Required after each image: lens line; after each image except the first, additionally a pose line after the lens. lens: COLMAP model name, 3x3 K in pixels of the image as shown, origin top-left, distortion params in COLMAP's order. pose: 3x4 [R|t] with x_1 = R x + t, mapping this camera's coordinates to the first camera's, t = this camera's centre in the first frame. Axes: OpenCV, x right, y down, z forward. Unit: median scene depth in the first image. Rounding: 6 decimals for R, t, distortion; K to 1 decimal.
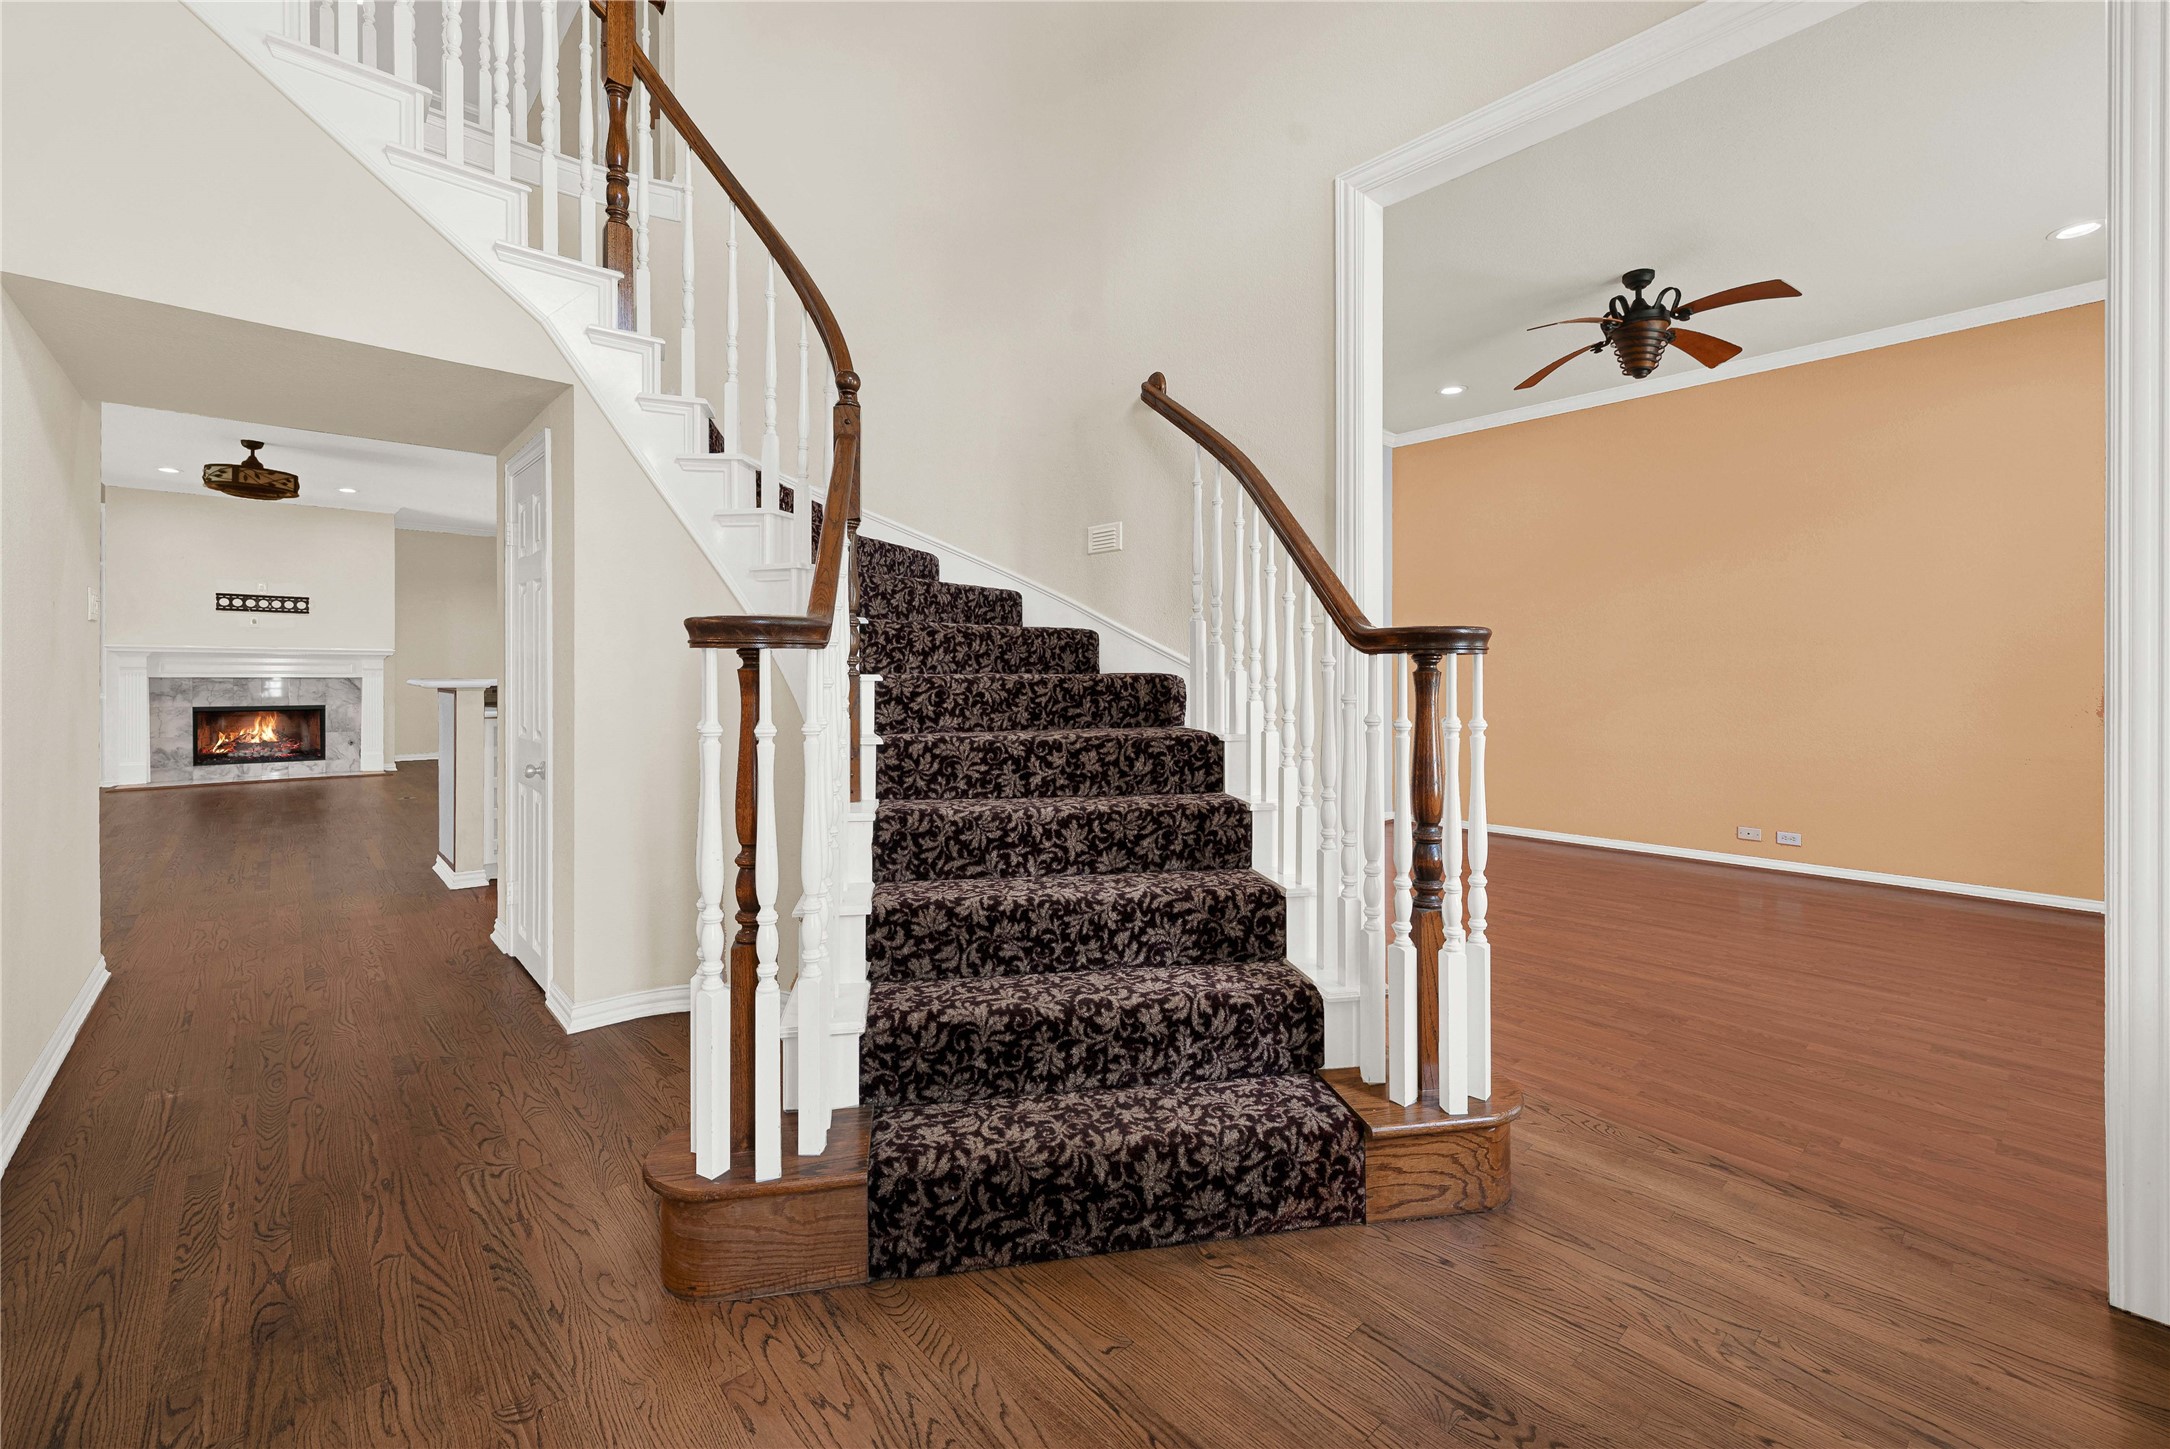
lens RADIAL K [[887.2, 0, 1072.7], [0, 887.2, 678.3], [0, 0, 1]] dist [0.000635, -0.000021]
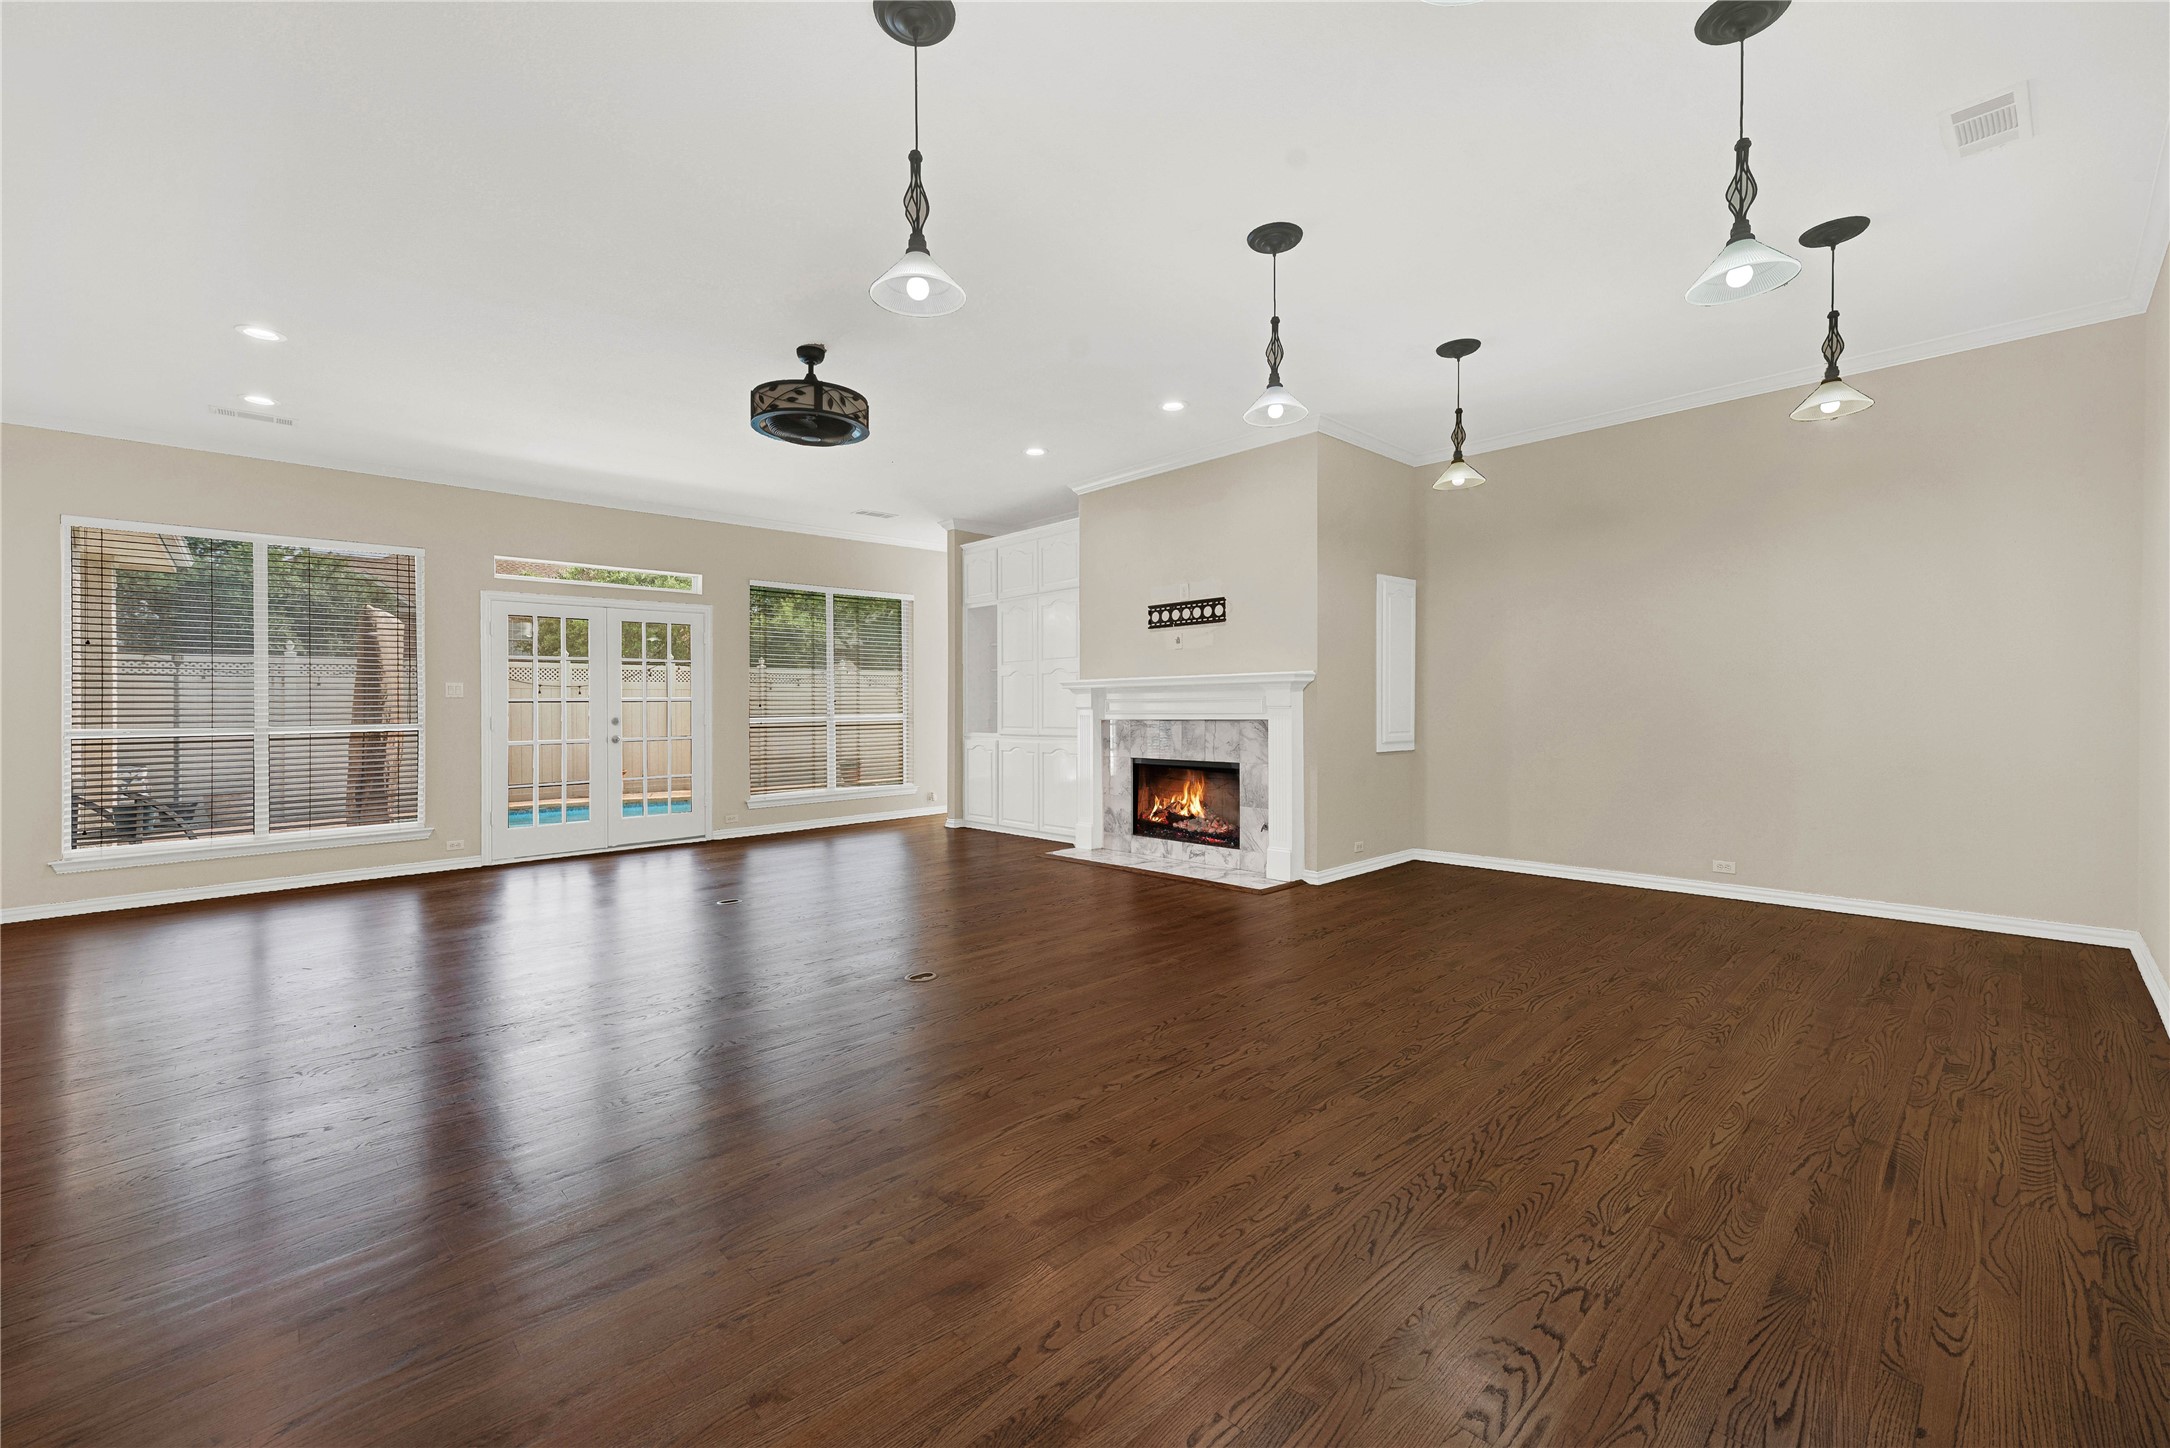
lens RADIAL K [[887.2, 0, 1087.6], [0, 887.2, 719.4], [0, 0, 1]] dist [0.000635, -0.000021]
pose [[0.026412, 0.007187, -0.999625, -0.219140], [-0.000928, 0.999974, 0.007165, -0.006103], [0.999651, 0.000739, 0.026418, 0.908297]]
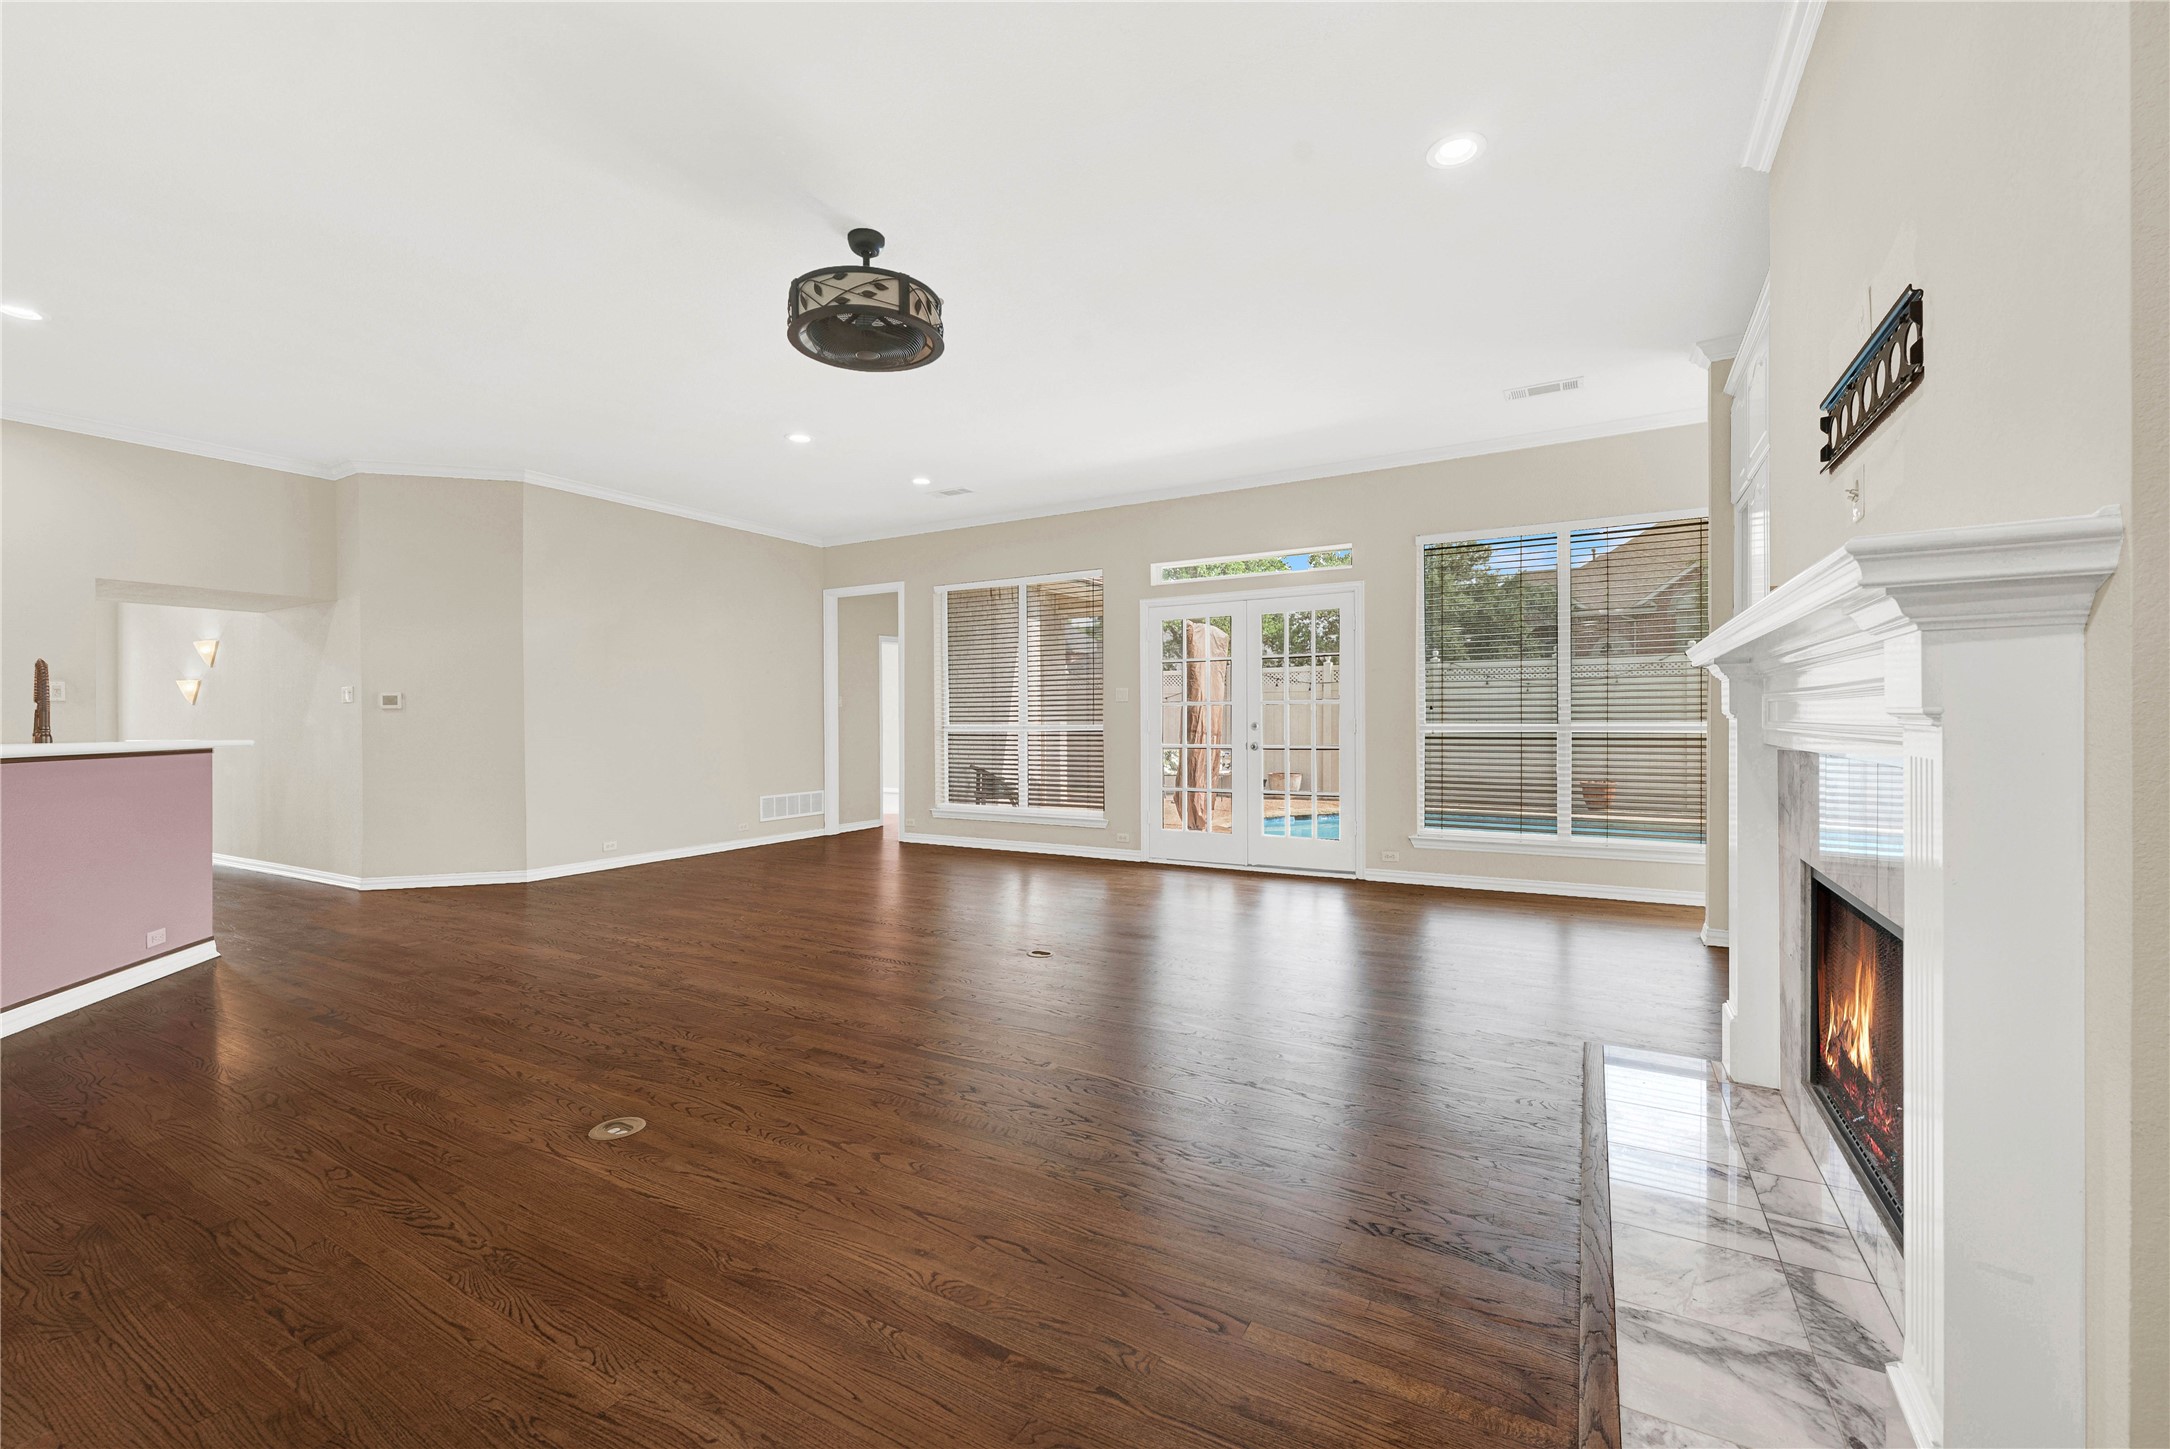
lens RADIAL K [[887.2, 0, 1094.7], [0, 887.2, 713.0], [0, 0, 1]] dist [0.000635, -0.000021]
pose [[-0.946028, 0.000213, -0.324084, -0.679966], [-0.001706, 0.999983, 0.005637, -0.012962], [0.324080, 0.005886, -0.946011, 1.141867]]
